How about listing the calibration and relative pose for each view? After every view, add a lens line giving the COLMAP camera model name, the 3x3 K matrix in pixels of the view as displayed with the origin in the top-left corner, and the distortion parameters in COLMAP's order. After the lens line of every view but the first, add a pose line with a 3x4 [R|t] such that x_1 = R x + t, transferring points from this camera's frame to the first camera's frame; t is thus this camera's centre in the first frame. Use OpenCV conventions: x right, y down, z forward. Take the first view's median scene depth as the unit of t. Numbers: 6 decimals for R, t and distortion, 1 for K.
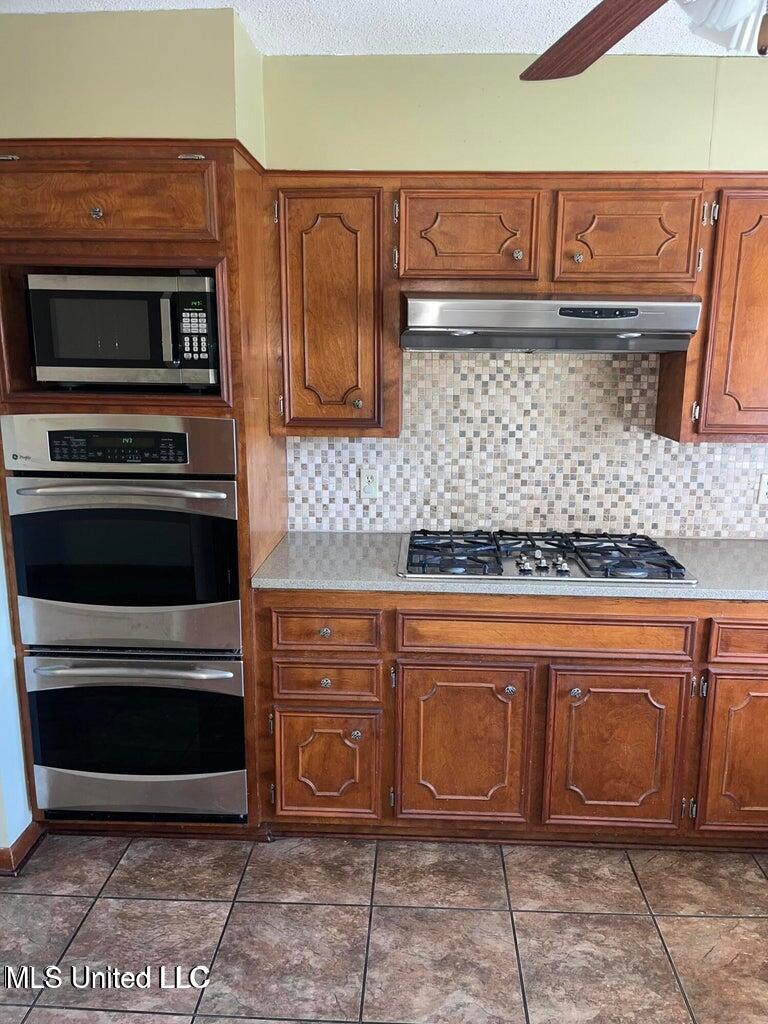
lens RADIAL K [[778.3, 0, 389.7], [0, 778.3, 514.8], [0, 0, 1]] dist [0.024290, -0.032880]
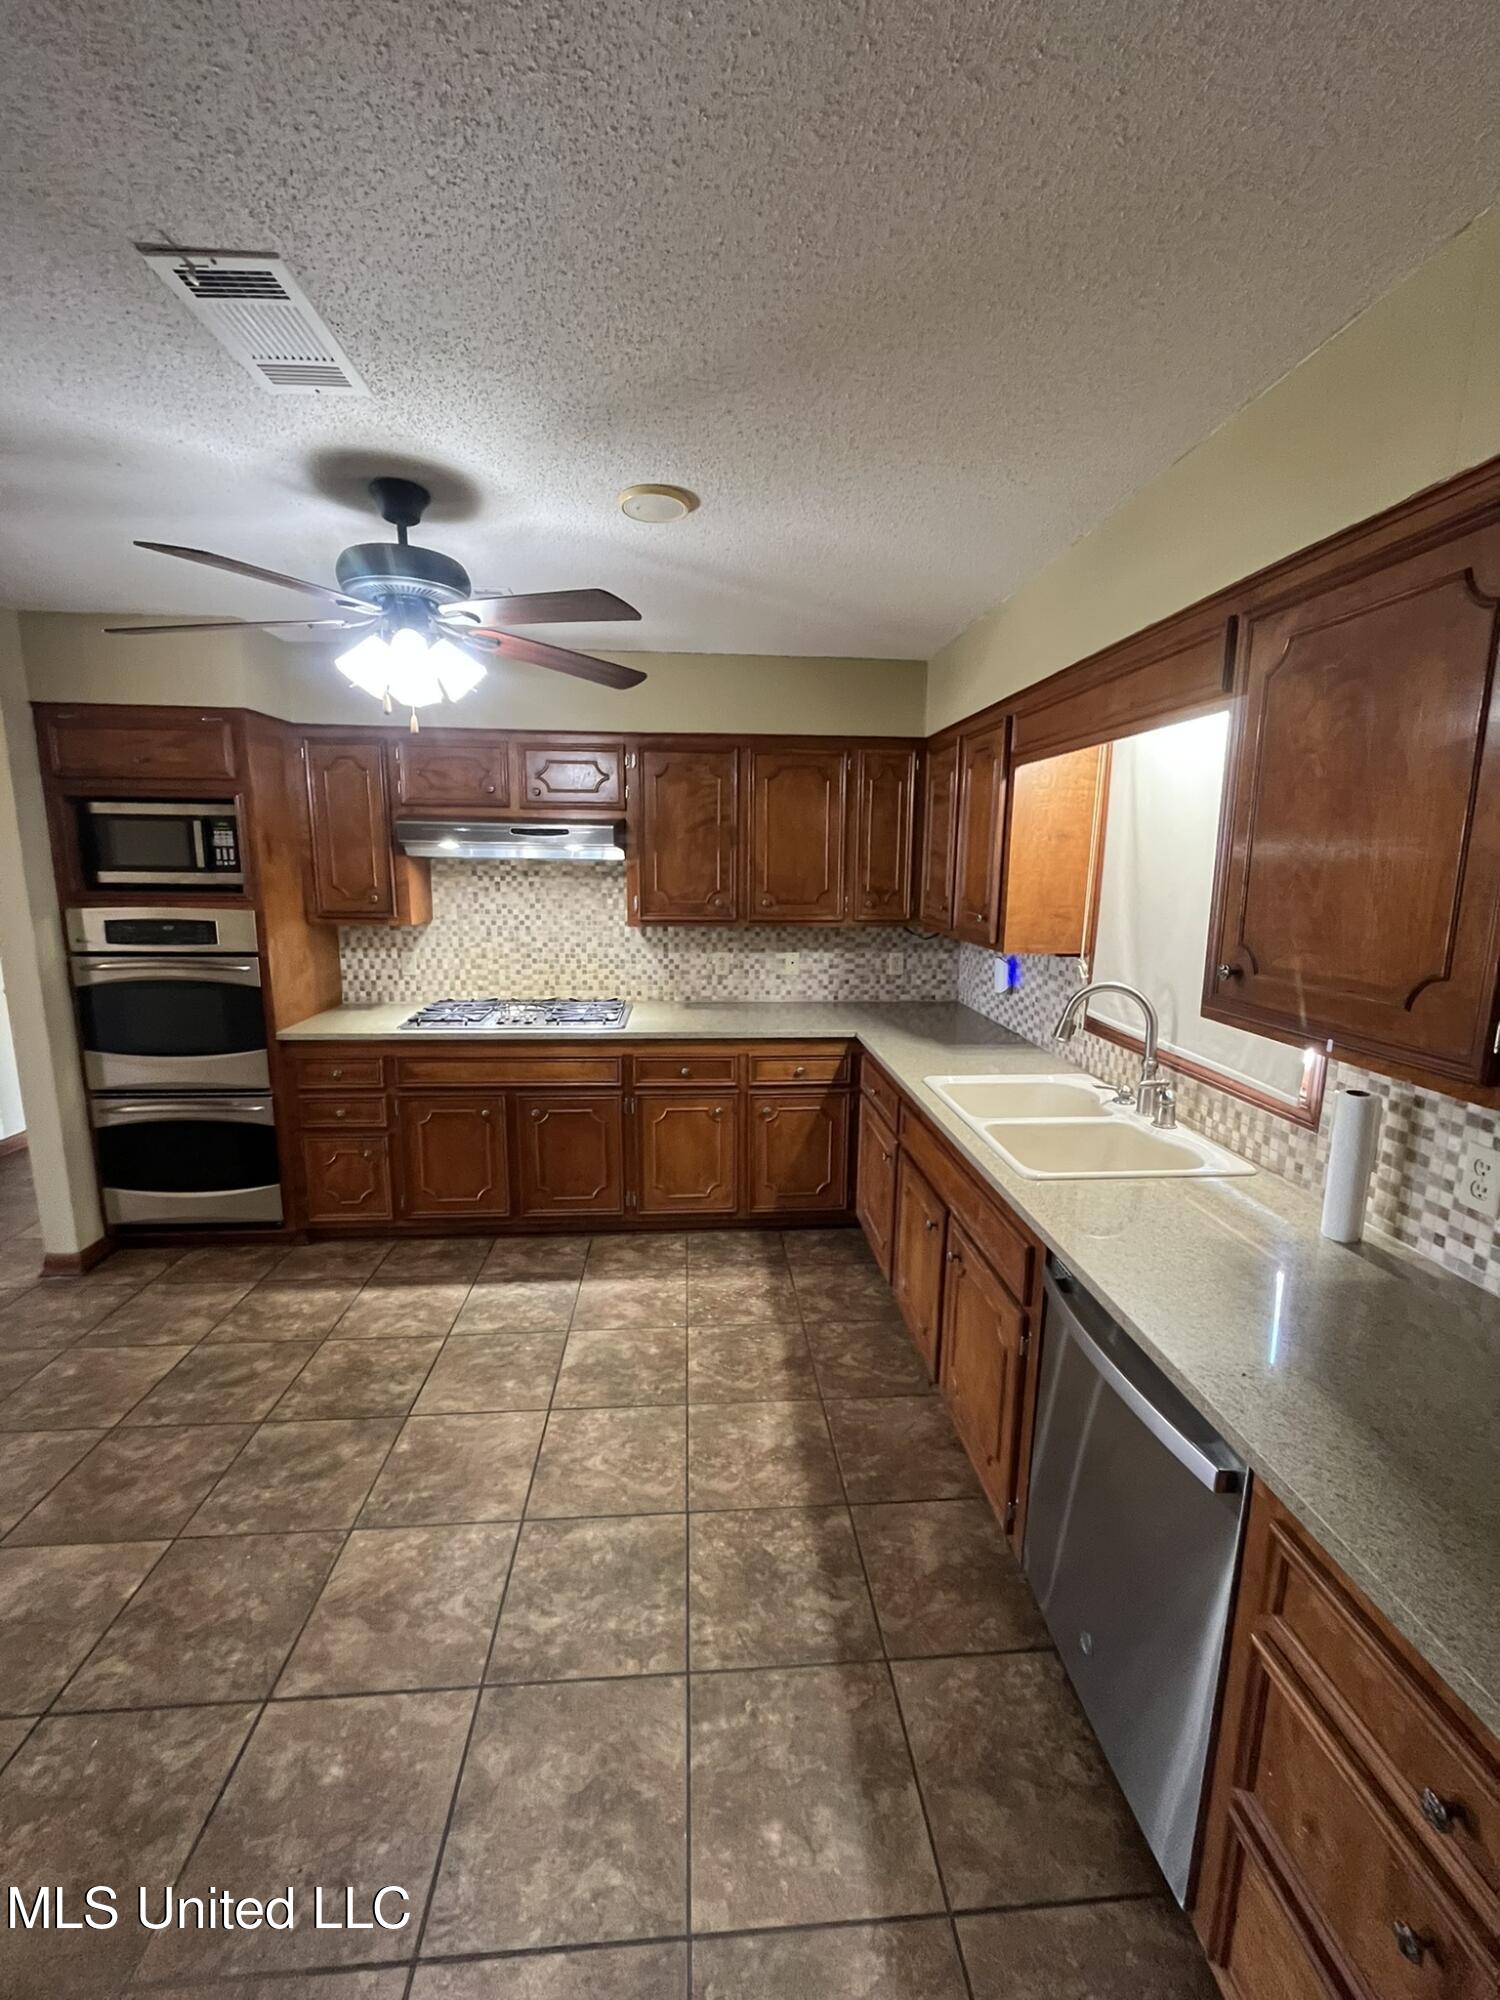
lens RADIAL K [[809.0, 0, 739.1], [0, 809.0, 990.6], [0, 0, 1]] dist [-0.011461, 0.000552]
pose [[0.992099, -0.016844, 0.124319, 0.342368], [0.021118, 0.999228, -0.033141, 0.058688], [-0.123664, 0.035505, 0.991689, -0.350408]]
